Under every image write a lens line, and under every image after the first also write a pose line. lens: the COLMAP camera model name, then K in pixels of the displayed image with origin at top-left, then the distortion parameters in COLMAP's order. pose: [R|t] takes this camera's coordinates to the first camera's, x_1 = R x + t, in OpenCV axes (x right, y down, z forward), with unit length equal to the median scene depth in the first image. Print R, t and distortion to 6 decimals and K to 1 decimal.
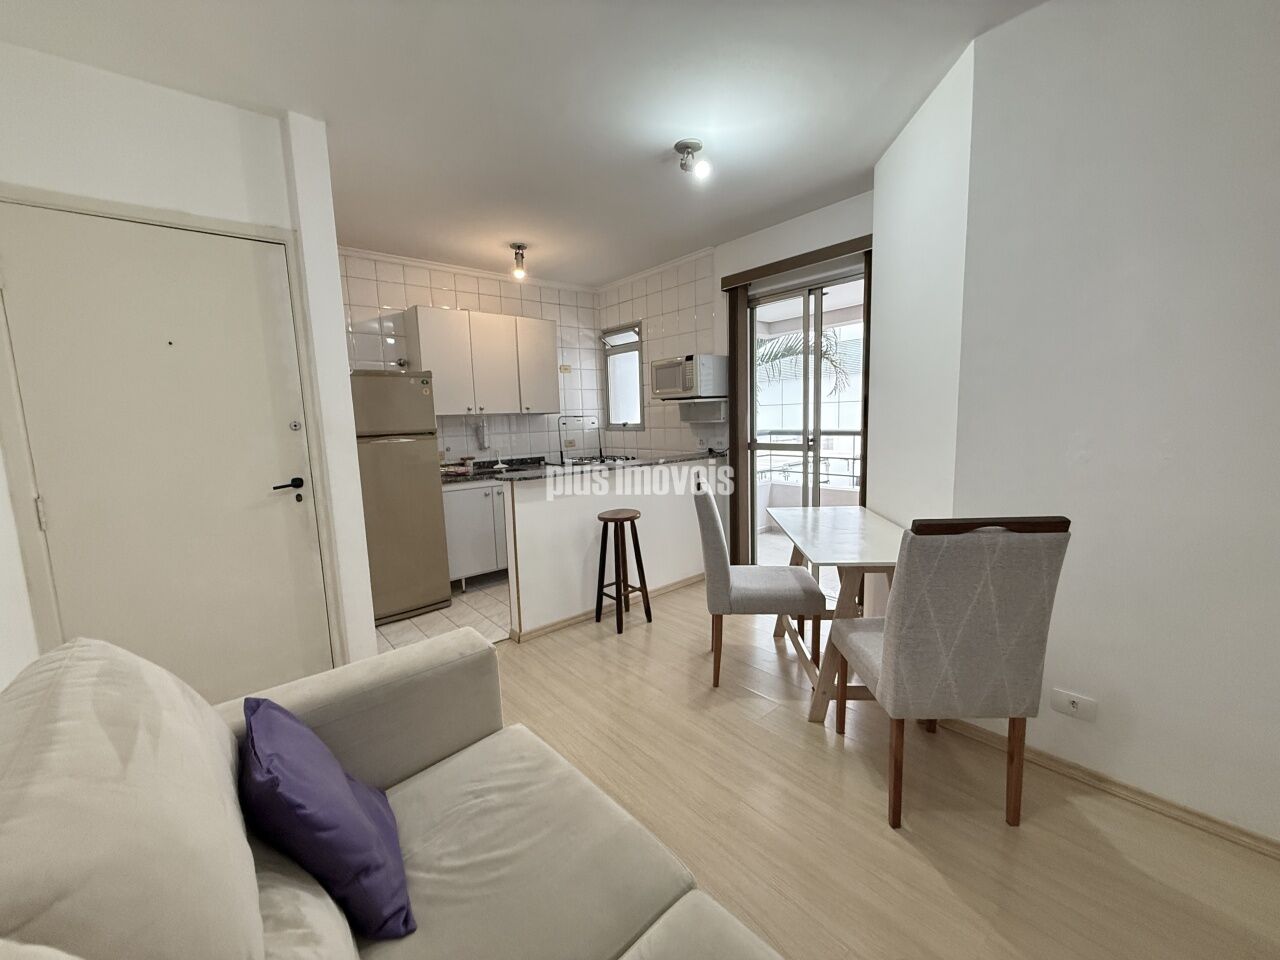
lens RADIAL K [[506.8, 0, 638.0], [0, 506.8, 481.4], [0, 0, 1]] dist [-0.001227, -0.000277]
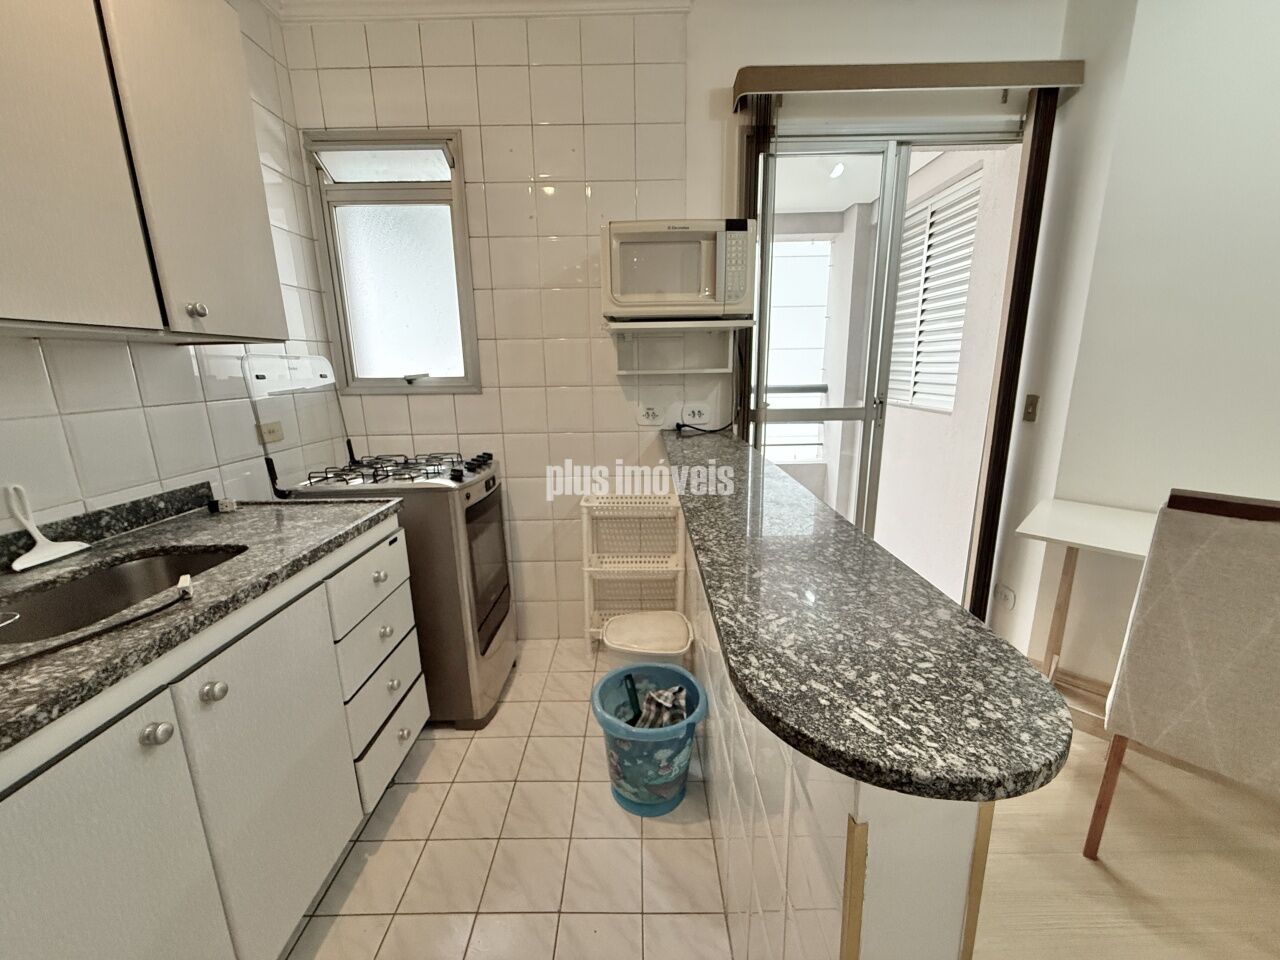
lens RADIAL K [[511.9, 0, 638.5], [0, 511.9, 480.5], [0, 0, 1]] dist [-0.000814, 0.000362]
pose [[0.647741, -0.147155, 0.747514, -0.294633], [0.092313, 0.989099, 0.114721, -0.072779], [-0.756248, -0.005304, 0.654264, 0.696550]]
